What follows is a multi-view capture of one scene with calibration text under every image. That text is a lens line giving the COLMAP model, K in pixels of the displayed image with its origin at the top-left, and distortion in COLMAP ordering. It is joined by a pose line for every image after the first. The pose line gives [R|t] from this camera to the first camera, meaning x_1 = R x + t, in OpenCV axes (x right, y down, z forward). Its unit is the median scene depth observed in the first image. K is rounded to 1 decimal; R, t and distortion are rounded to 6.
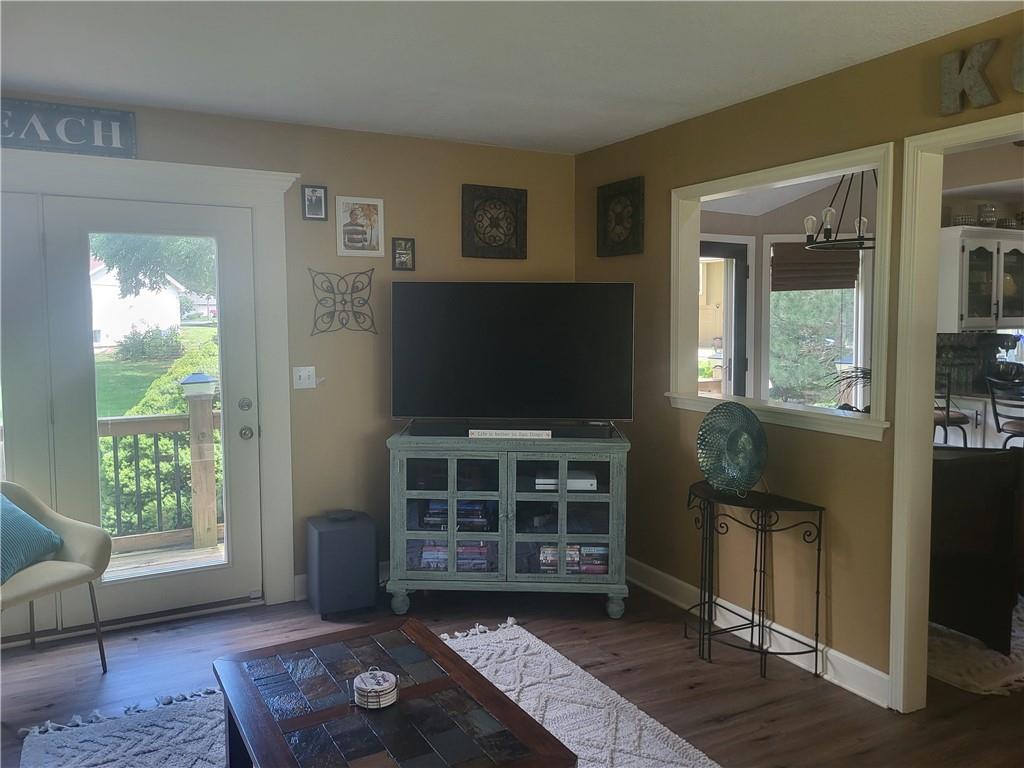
lens RADIAL K [[790.5, 0, 510.5], [0, 790.5, 372.2], [0, 0, 1]] dist [0.054107, -0.048911]
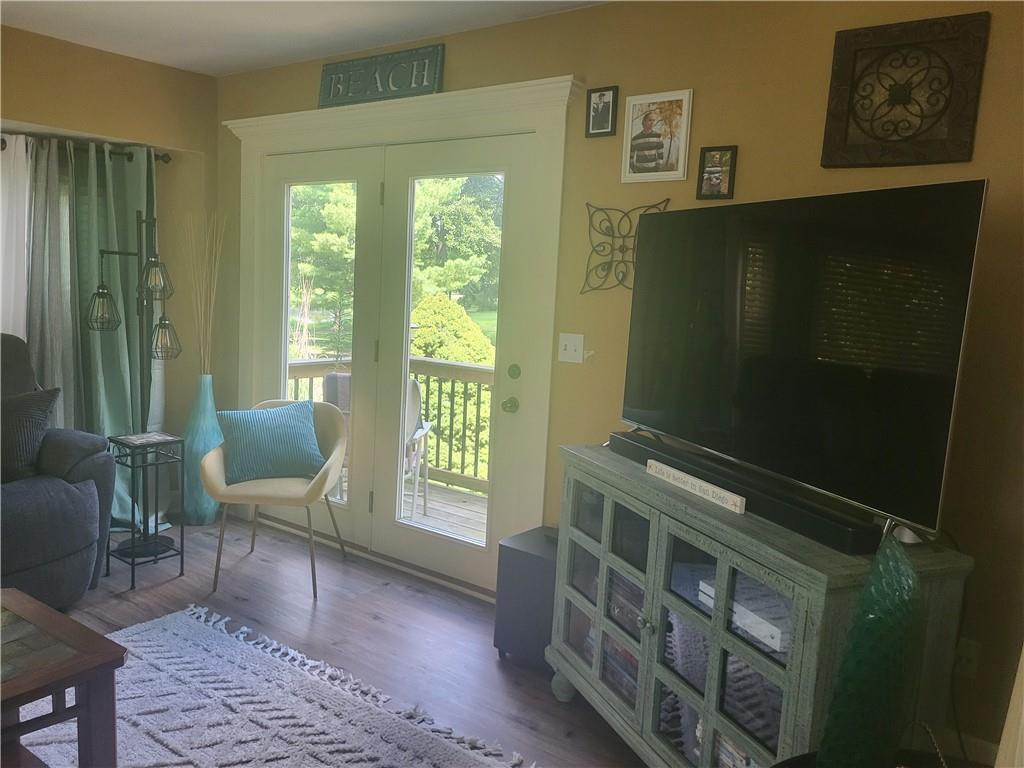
lens RADIAL K [[790.5, 0, 511.8], [0, 790.5, 379.4], [0, 0, 1]] dist [0.054107, -0.048911]
pose [[0.417545, 0.132029, -0.899013, 0.402651], [-0.115180, 0.989097, 0.091763, -0.026423], [0.901326, 0.065233, 0.428200, 0.614072]]
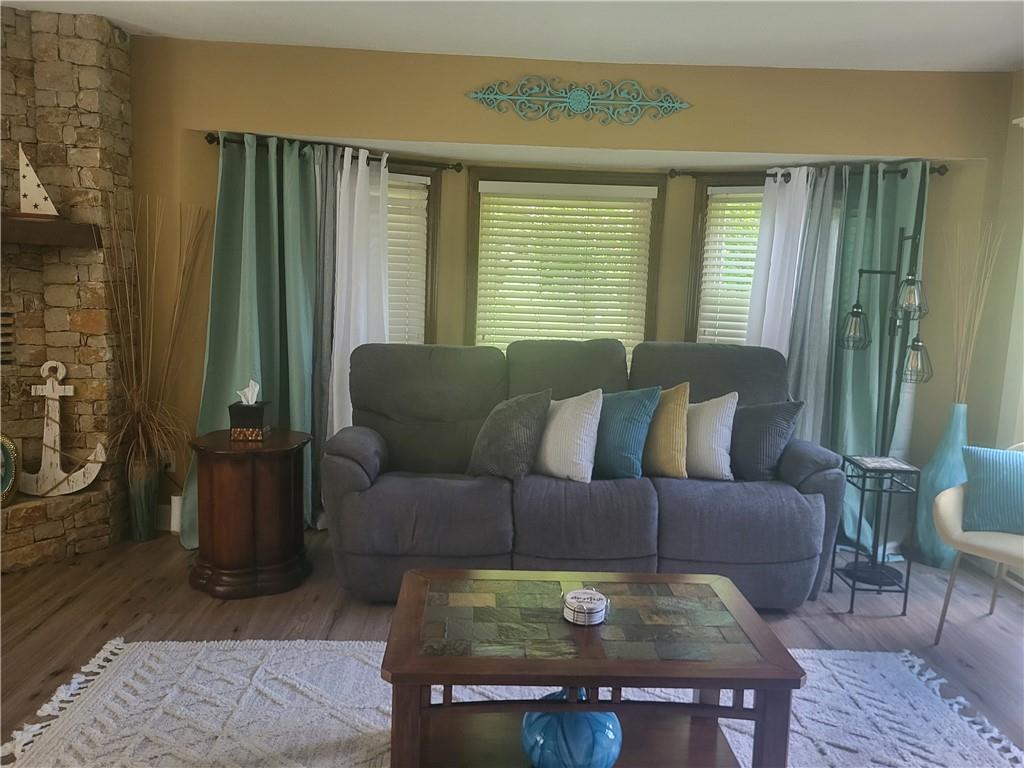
lens RADIAL K [[790.5, 0, 515.9], [0, 790.5, 378.9], [0, 0, 1]] dist [0.054107, -0.048911]
pose [[-0.461831, 0.105275, -0.880698, 0.370828], [-0.098426, 0.980716, 0.168844, -0.027522], [0.881490, 0.164661, -0.442563, 0.649349]]
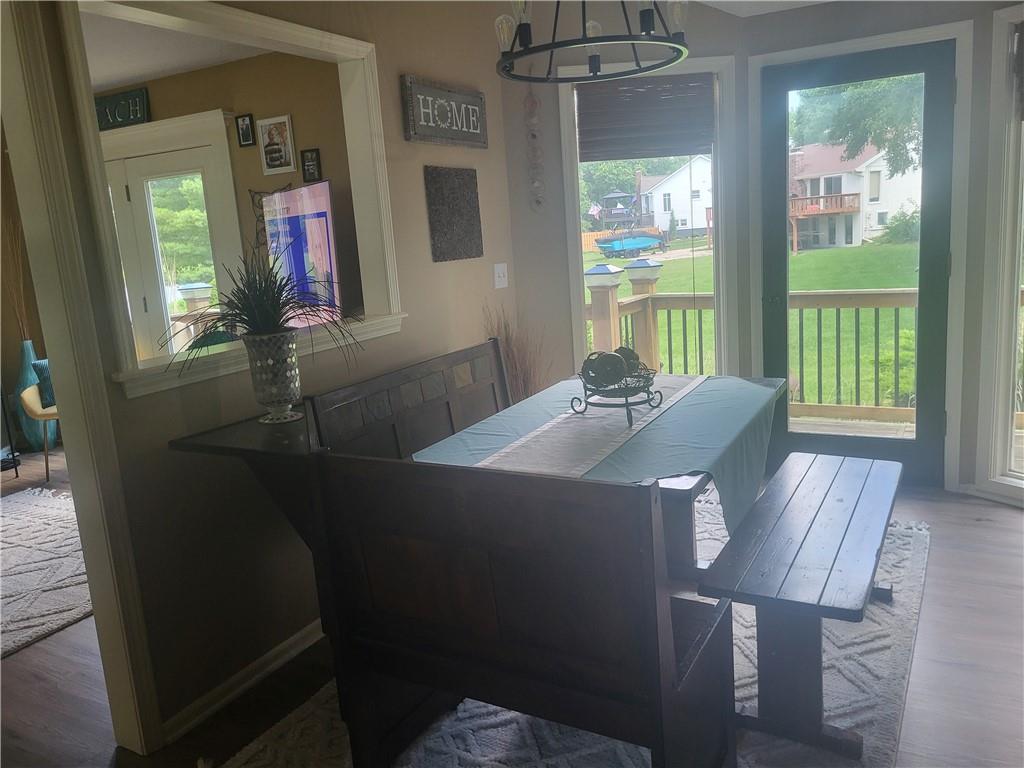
lens RADIAL K [[790.5, 0, 519.6], [0, 790.5, 371.4], [0, 0, 1]] dist [0.054107, -0.048911]
pose [[0.533836, 0.115327, -0.837687, 0.945350], [0.009880, 0.989737, 0.142556, -0.029222], [0.845530, -0.084378, 0.527218, 0.684078]]
